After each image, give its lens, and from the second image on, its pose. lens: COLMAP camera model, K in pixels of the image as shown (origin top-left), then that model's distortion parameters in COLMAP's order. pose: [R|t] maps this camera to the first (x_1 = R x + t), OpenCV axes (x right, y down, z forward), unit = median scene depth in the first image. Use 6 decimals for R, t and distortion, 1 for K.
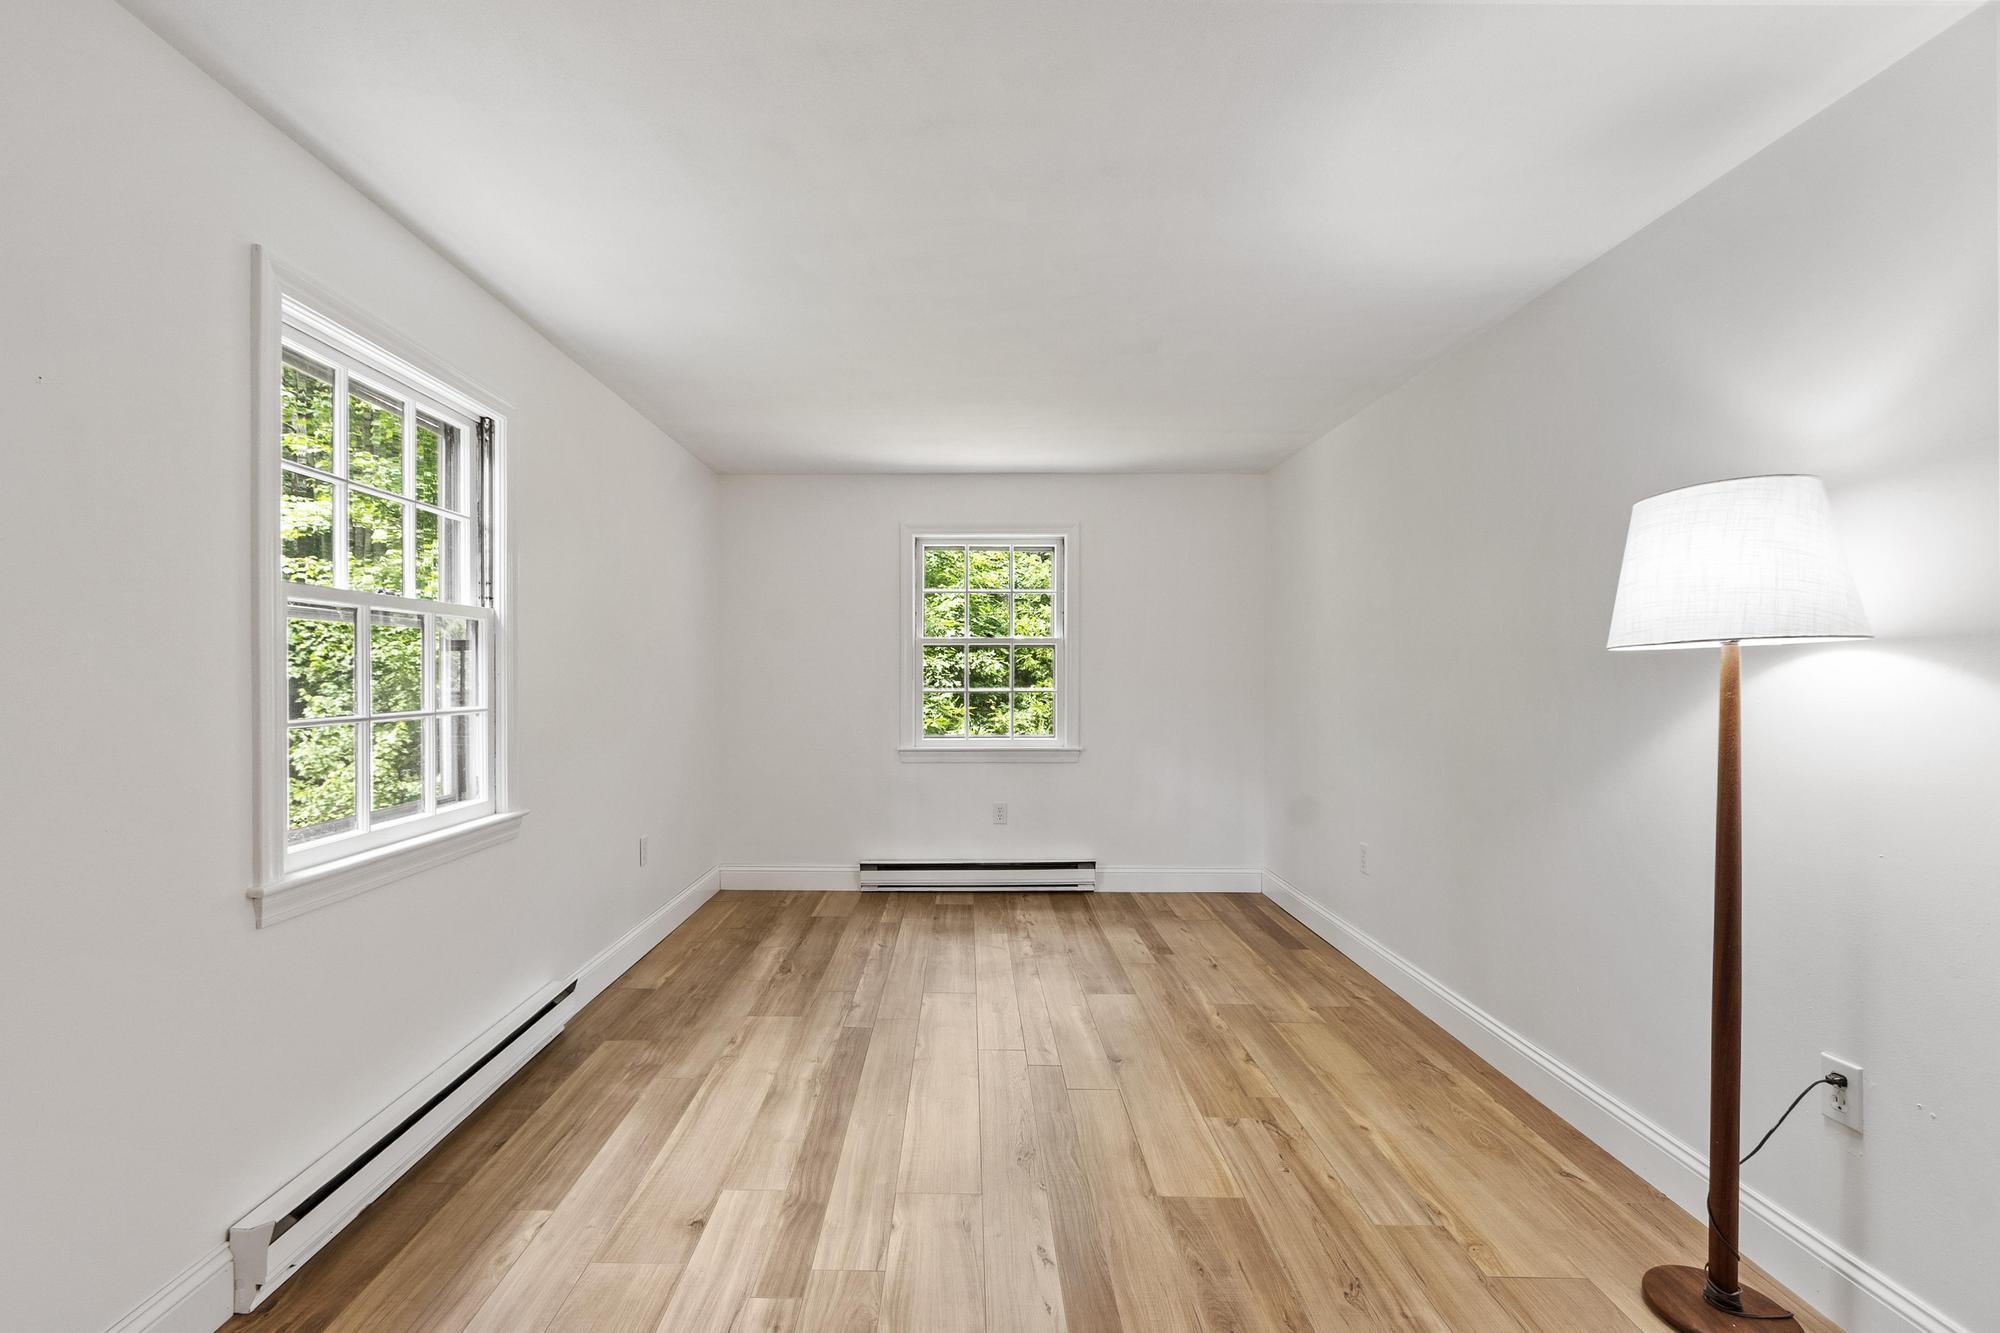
lens RADIAL K [[879.5, 0, 994.4], [0, 879.5, 675.1], [0, 0, 1]] dist [0.002730, -0.000833]
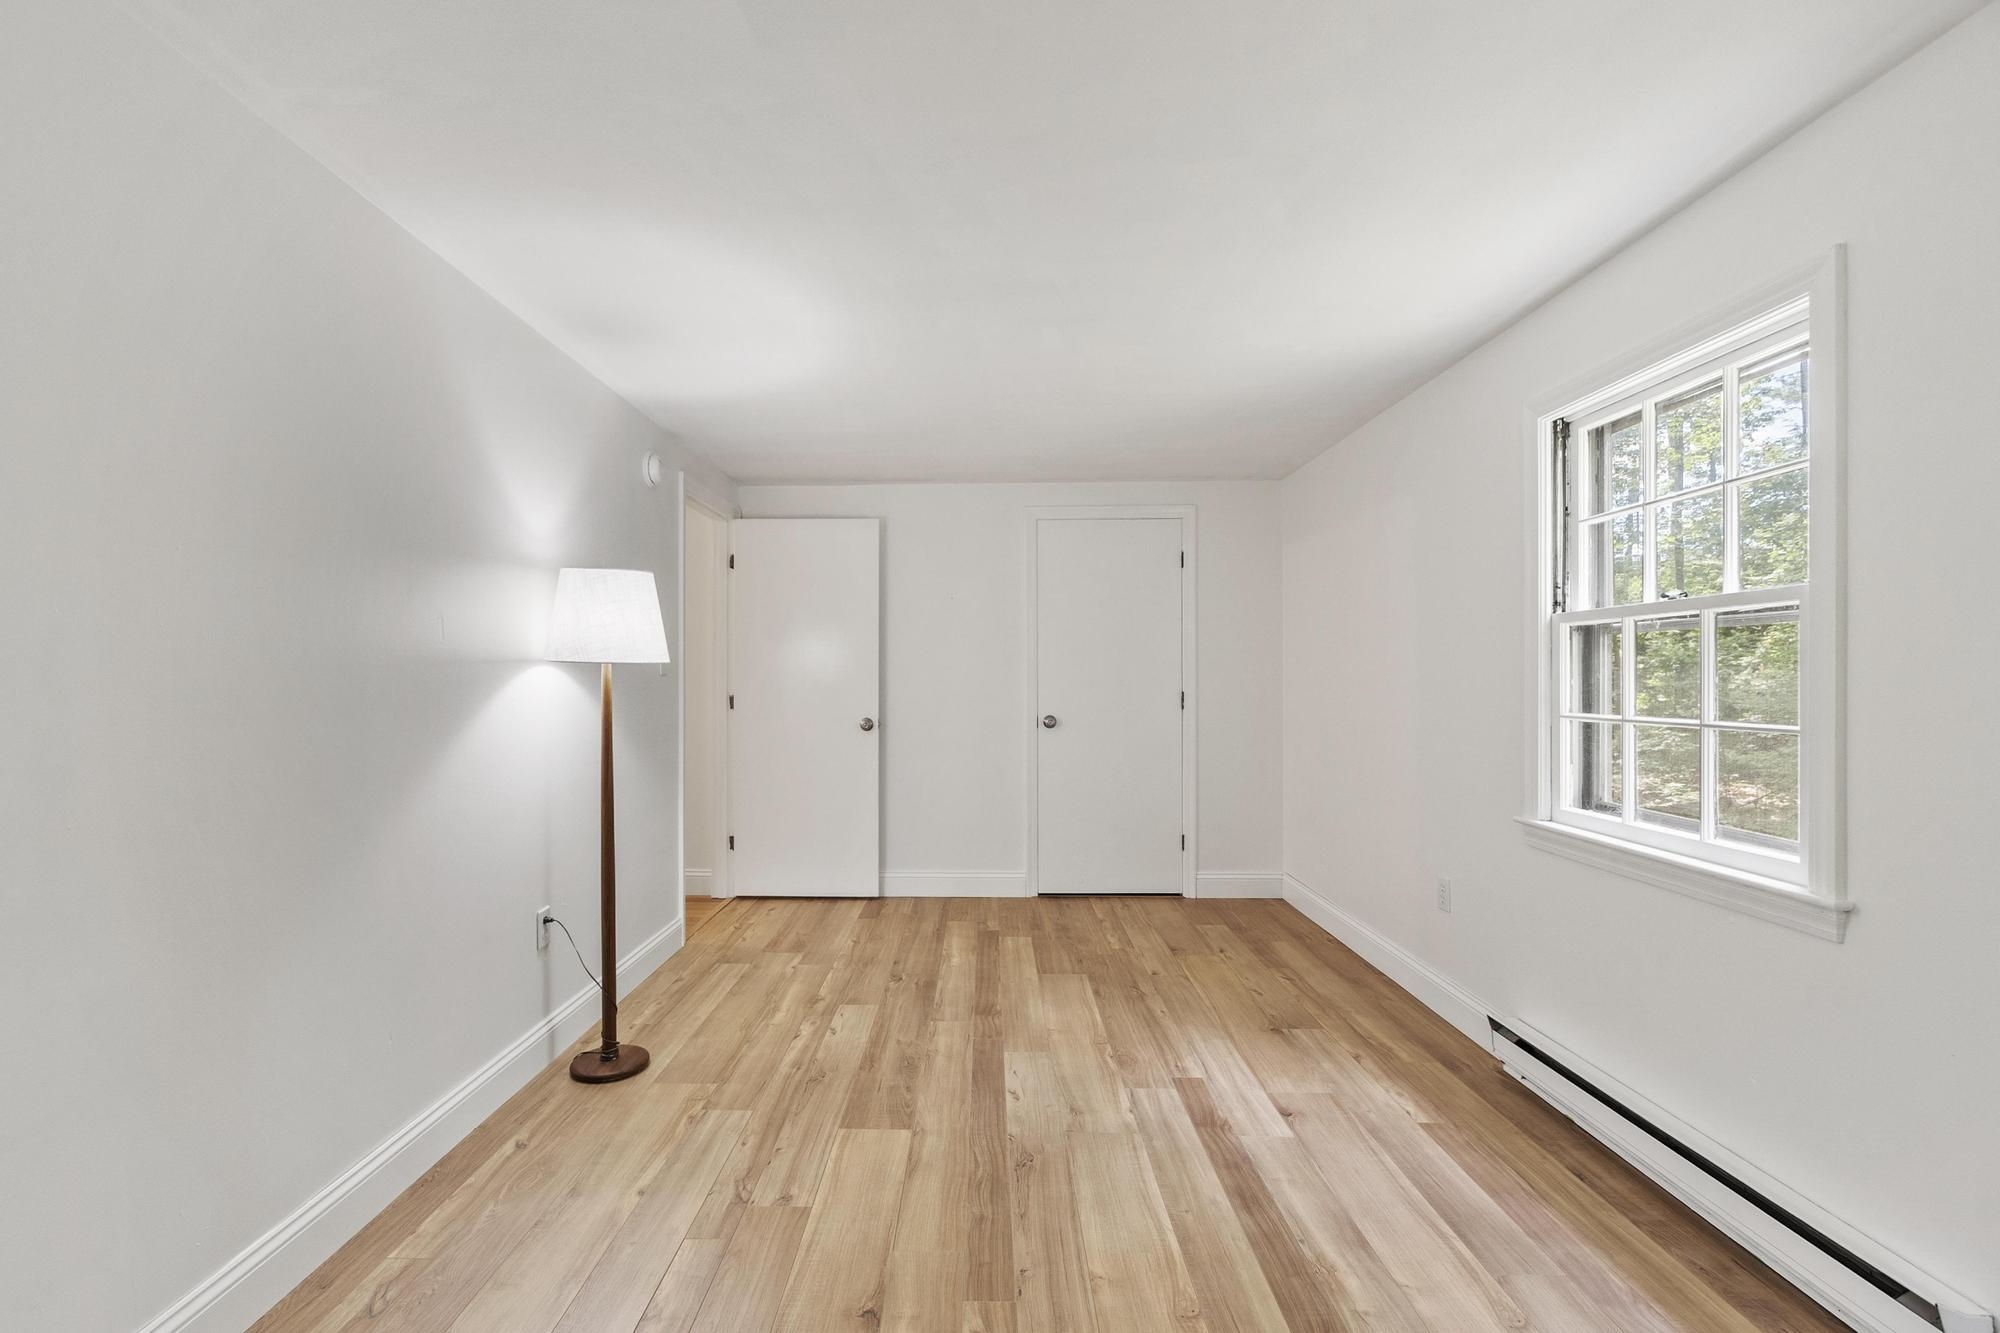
lens RADIAL K [[879.5, 0, 992.4], [0, 879.5, 672.0], [0, 0, 1]] dist [0.002730, -0.000833]
pose [[-0.999703, 0.000246, 0.024376, 0.050088], [0.000125, 0.999988, -0.004943, -0.005195], [-0.024377, -0.004938, -0.999691, 2.082889]]
